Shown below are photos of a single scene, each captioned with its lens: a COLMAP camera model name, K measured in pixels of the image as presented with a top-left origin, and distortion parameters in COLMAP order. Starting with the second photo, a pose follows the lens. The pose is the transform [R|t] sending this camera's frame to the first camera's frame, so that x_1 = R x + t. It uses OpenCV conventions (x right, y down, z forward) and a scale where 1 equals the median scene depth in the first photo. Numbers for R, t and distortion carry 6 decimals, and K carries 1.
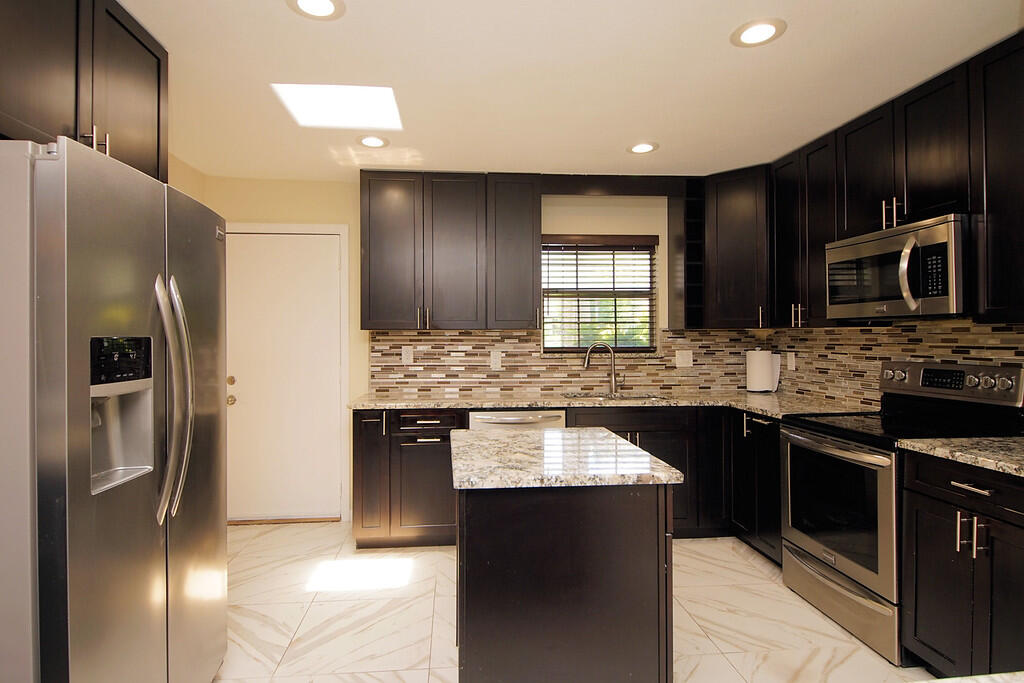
lens RADIAL K [[548.8, 0, 497.2], [0, 548.8, 330.4], [0, 0, 1]] dist [0.032357, -0.031881]
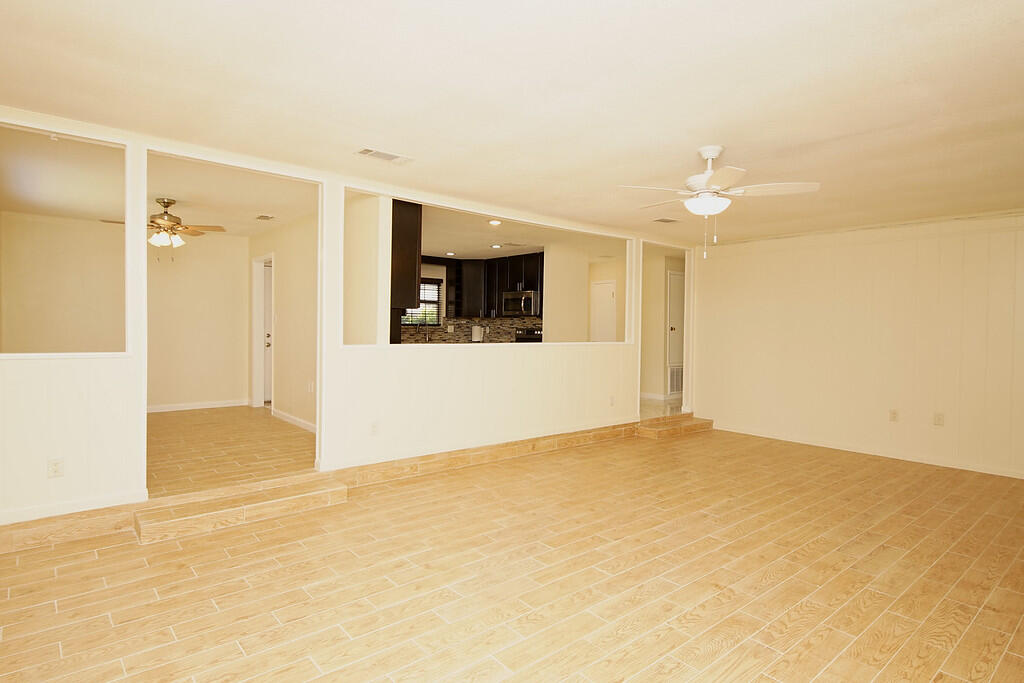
lens RADIAL K [[548.8, 0, 498.9], [0, 548.8, 330.9], [0, 0, 1]] dist [0.032357, -0.031881]
pose [[0.819156, 0.011781, 0.573450, -1.080314], [-0.023591, 0.999635, 0.013162, 0.025679], [-0.573085, -0.024310, 0.819135, -1.387157]]
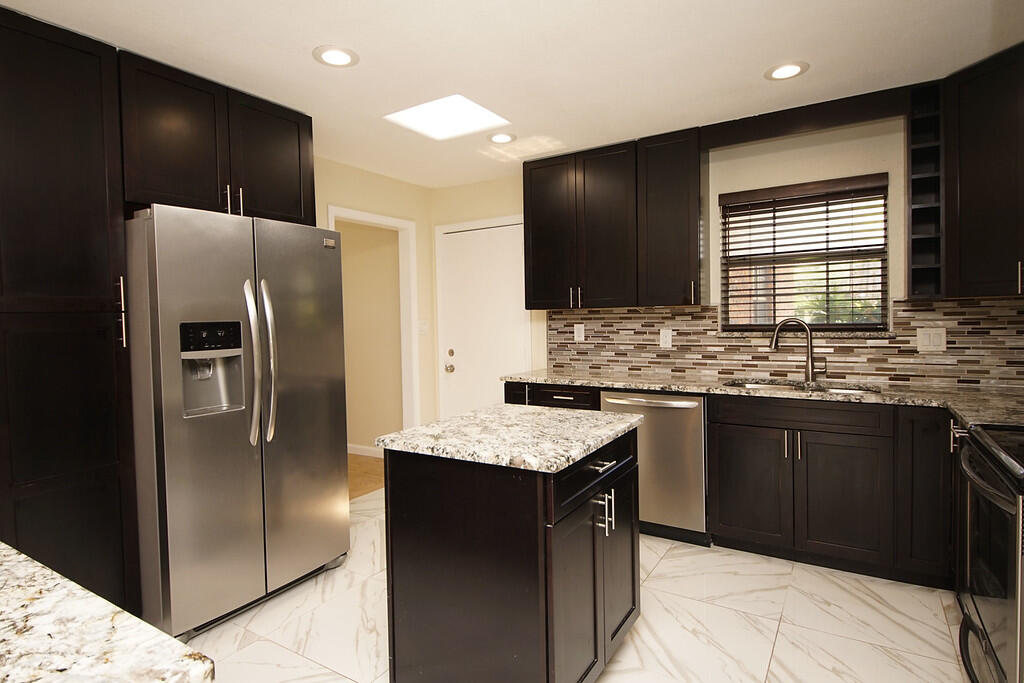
lens RADIAL K [[548.8, 0, 500.6], [0, 548.8, 329.8], [0, 0, 1]] dist [0.032357, -0.031881]
pose [[0.795414, 0.000809, -0.606067, 0.388911], [0.024386, 0.999147, 0.033337, 0.000826], [0.605576, -0.041296, 0.794715, 0.102847]]
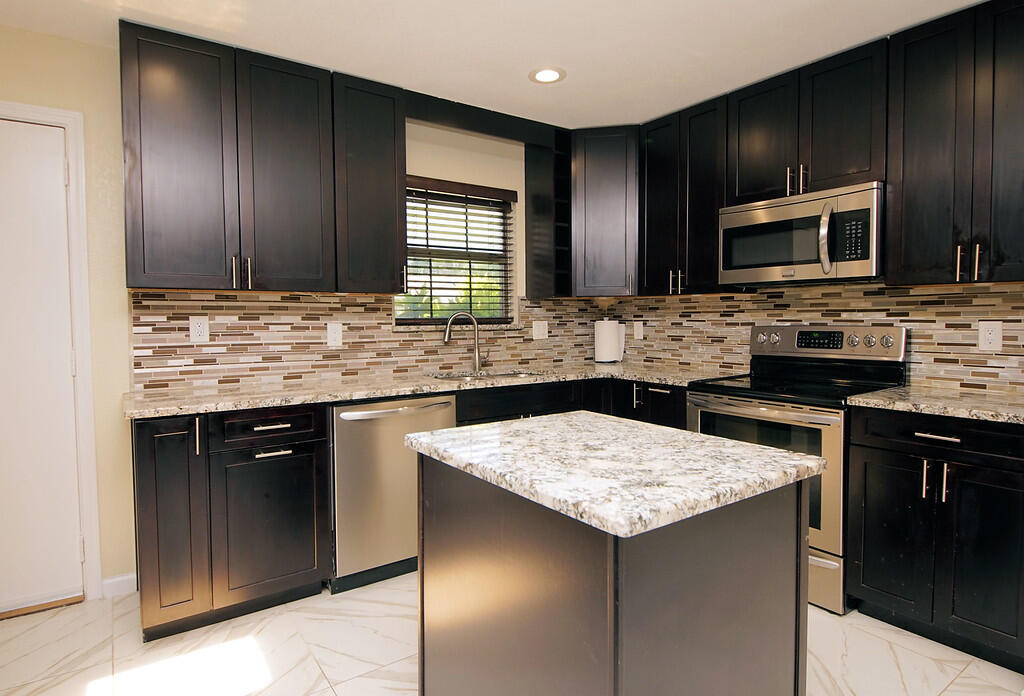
lens RADIAL K [[563.0, 0, 509.2], [0, 563.0, 336.0], [0, 0, 1]] dist [0.026225, -0.027122]
pose [[0.862777, -0.019031, 0.505226, -0.210597], [-0.002586, 0.999112, 0.042049, 0.025659], [-0.505577, -0.037586, 0.861962, 0.256542]]
